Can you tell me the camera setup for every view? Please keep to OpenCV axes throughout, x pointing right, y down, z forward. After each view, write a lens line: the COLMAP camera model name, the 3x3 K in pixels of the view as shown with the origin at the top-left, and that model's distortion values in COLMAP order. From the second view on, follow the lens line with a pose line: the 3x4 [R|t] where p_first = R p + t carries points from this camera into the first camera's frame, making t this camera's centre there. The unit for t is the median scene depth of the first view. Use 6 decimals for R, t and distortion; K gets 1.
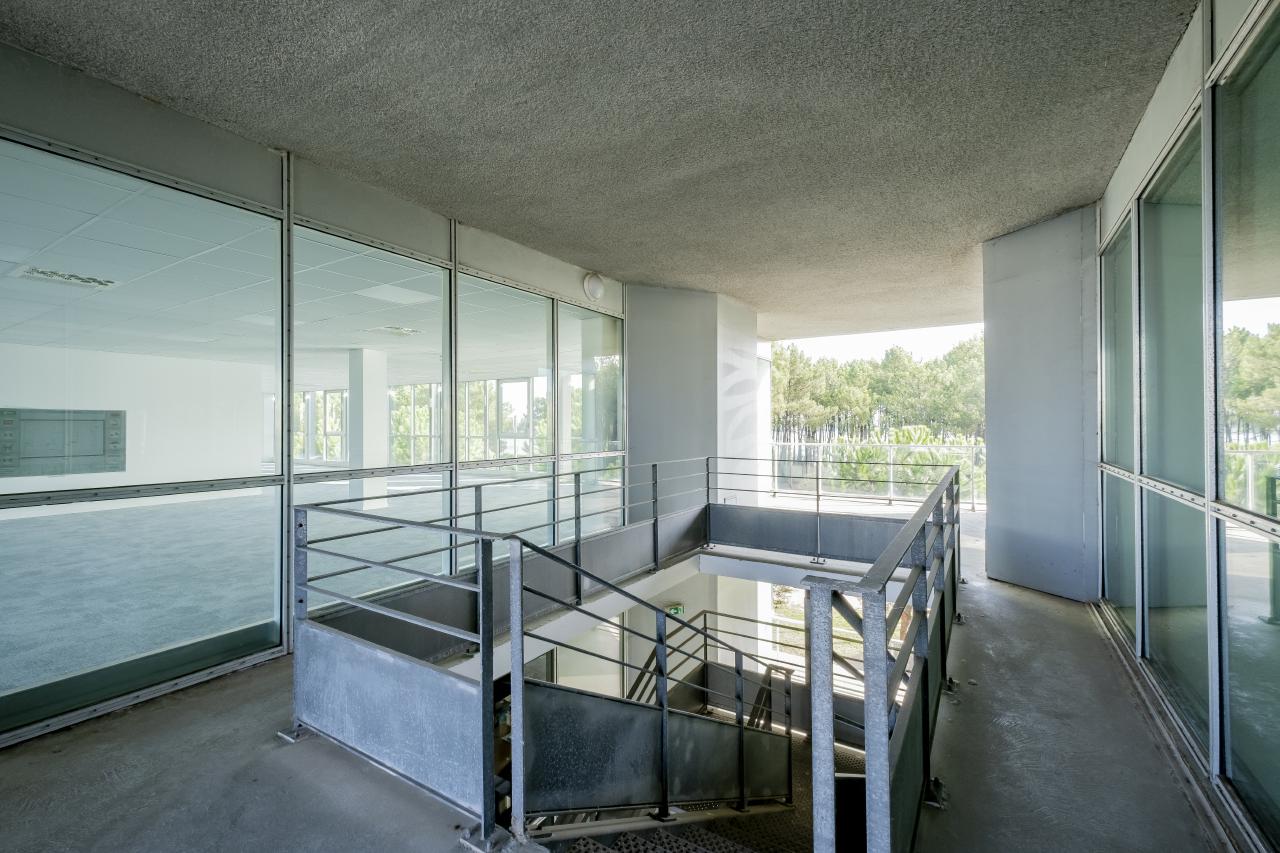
lens RADIAL K [[548.7, 0, 638.9], [0, 548.7, 422.6], [0, 0, 1]] dist [0.011862, -0.000907]
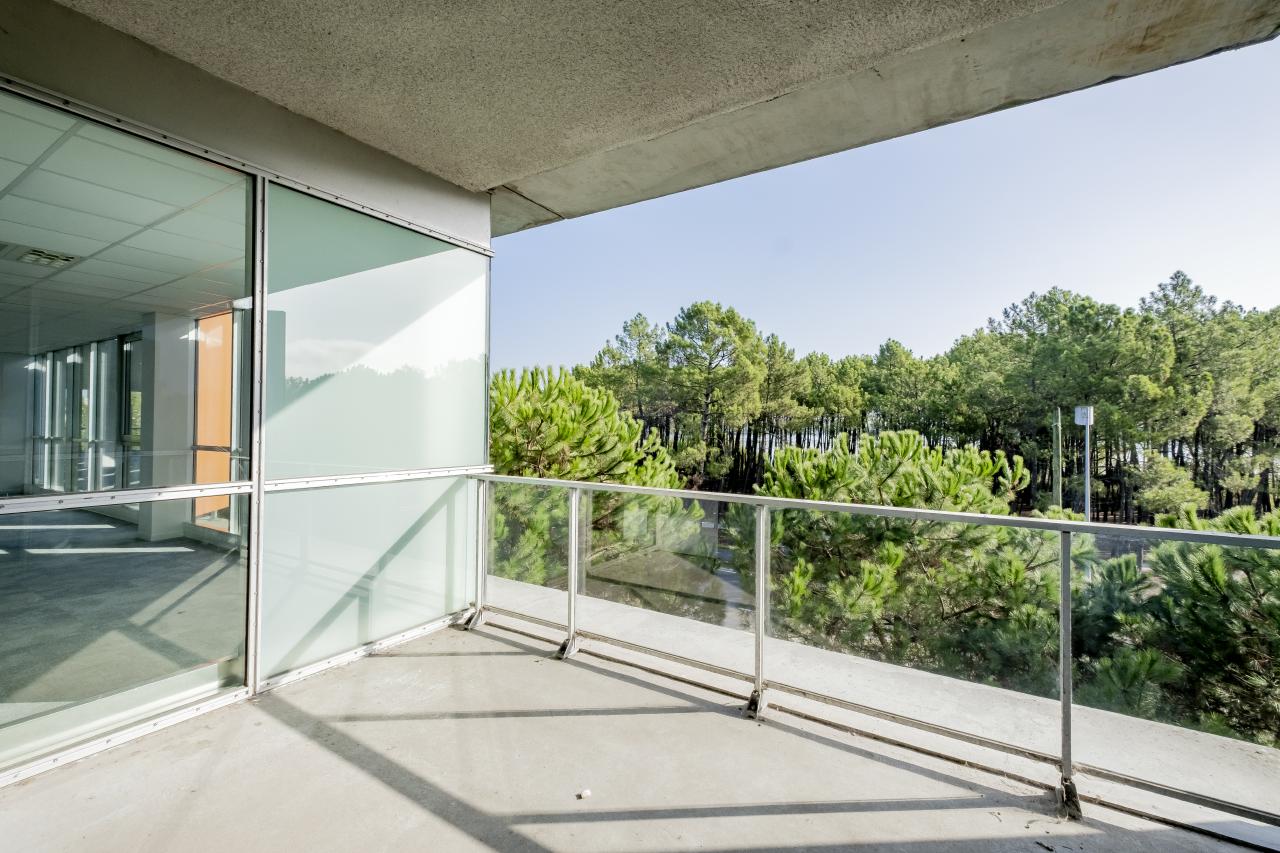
lens RADIAL K [[548.7, 0, 646.6], [0, 548.7, 425.1], [0, 0, 1]] dist [0.011862, -0.000907]
pose [[0.999893, 0.011454, 0.009102, 0.074784], [-0.011470, 0.999933, 0.001723, 0.000068], [-0.009082, -0.001828, 0.999957, 0.134394]]
